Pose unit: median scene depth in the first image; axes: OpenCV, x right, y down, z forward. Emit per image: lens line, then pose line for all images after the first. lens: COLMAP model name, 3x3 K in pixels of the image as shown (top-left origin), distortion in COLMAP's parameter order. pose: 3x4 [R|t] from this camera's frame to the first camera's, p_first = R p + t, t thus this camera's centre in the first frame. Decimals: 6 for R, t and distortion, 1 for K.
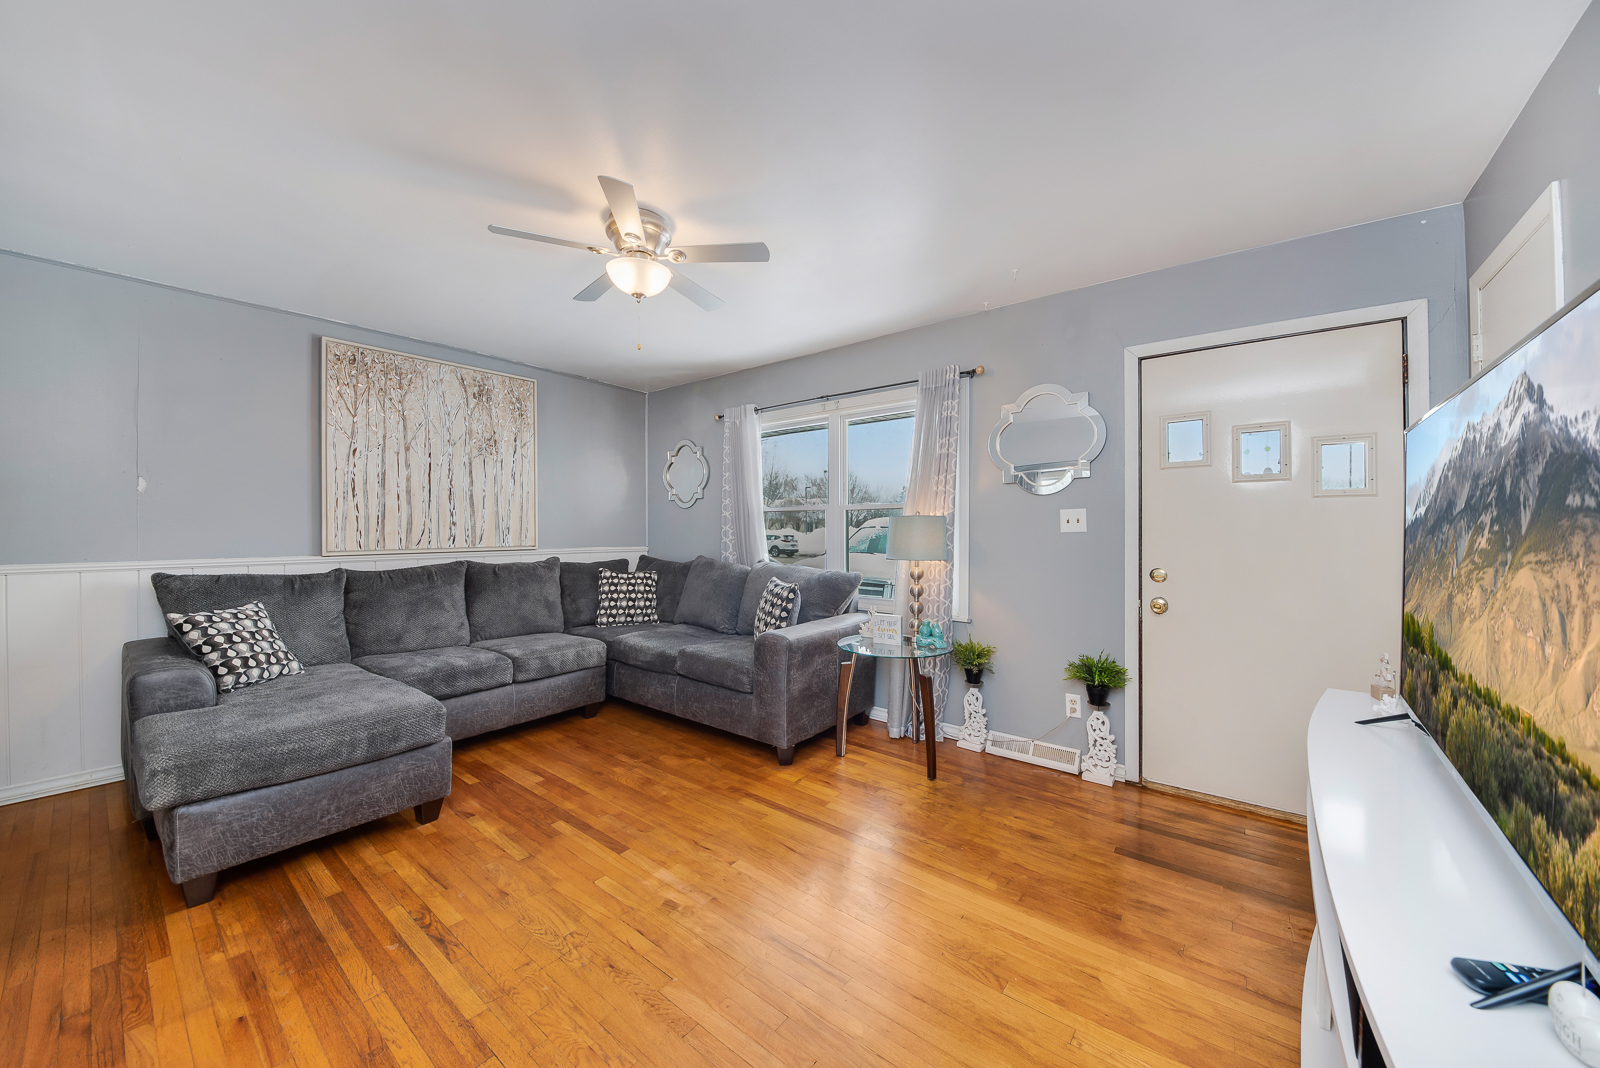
lens RADIAL K [[576.8, 0, 806.2], [0, 576.8, 528.7], [0, 0, 1]] dist [0.000087, -0.000188]
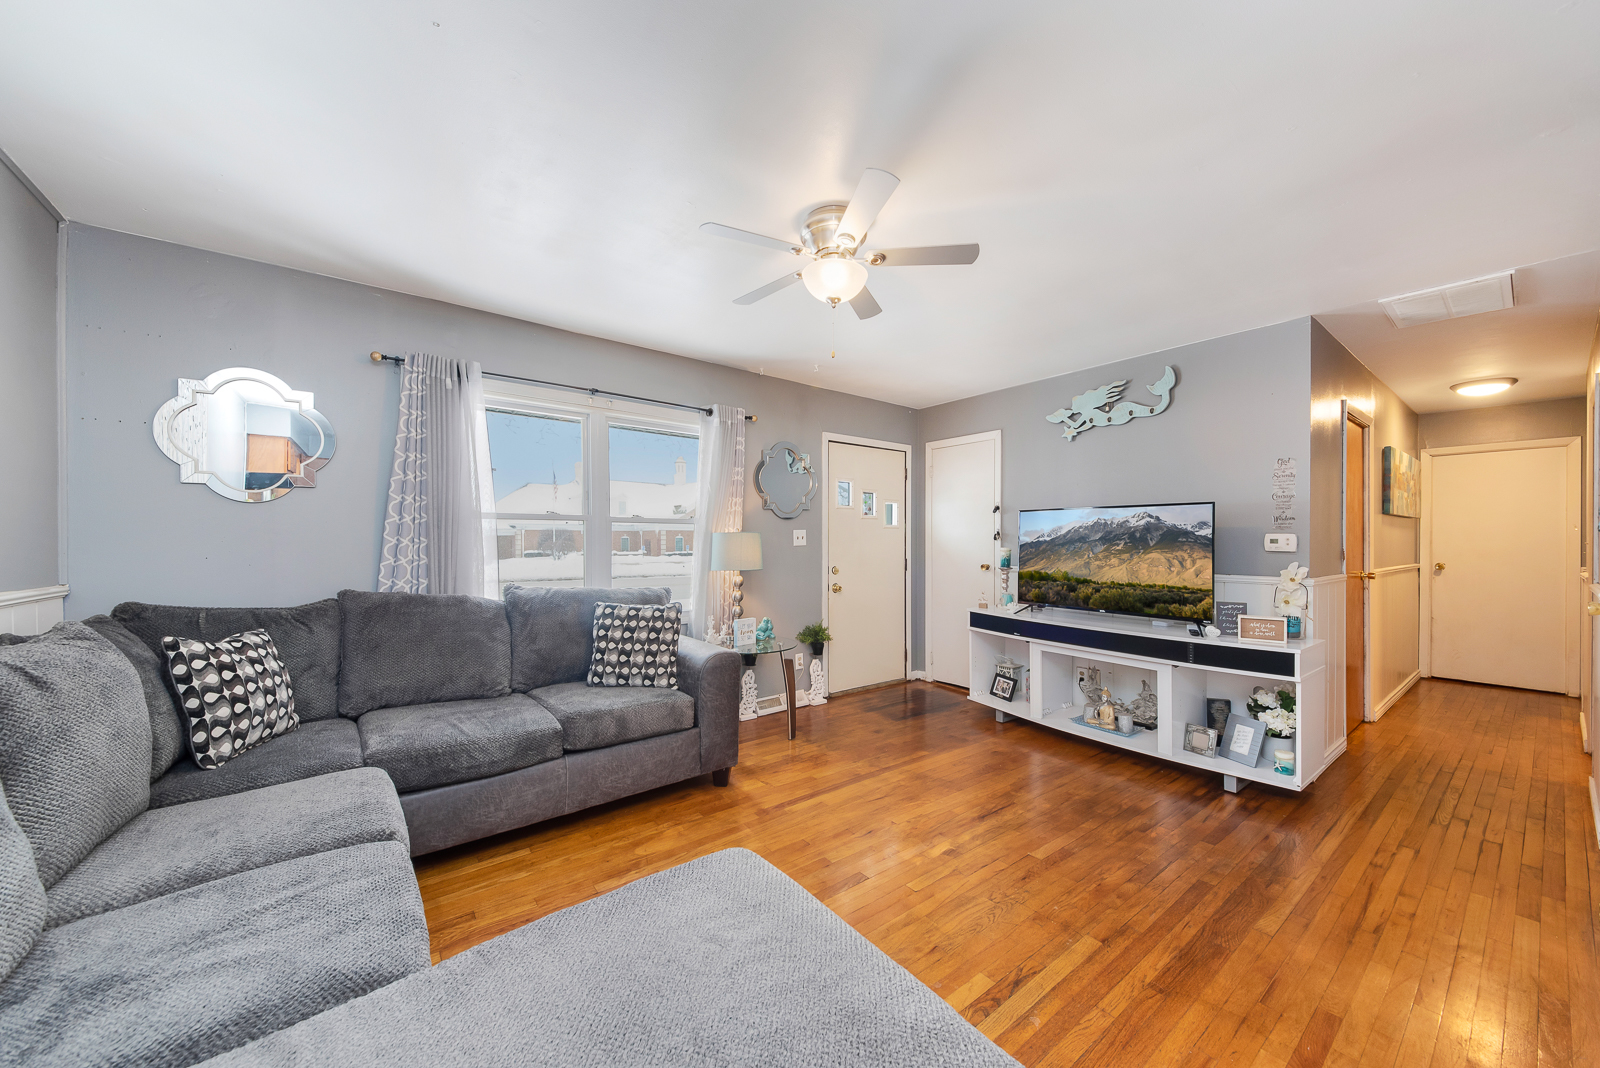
lens RADIAL K [[572.7, 0, 800.0], [0, 572.7, 534.0], [0, 0, 1]] dist [0.058604, -0.000050]
pose [[0.230189, 0.013472, 0.973053, -1.029784], [-0.004987, 0.999907, -0.012664, -0.004252], [-0.973133, -0.001937, 0.230235, 0.690013]]
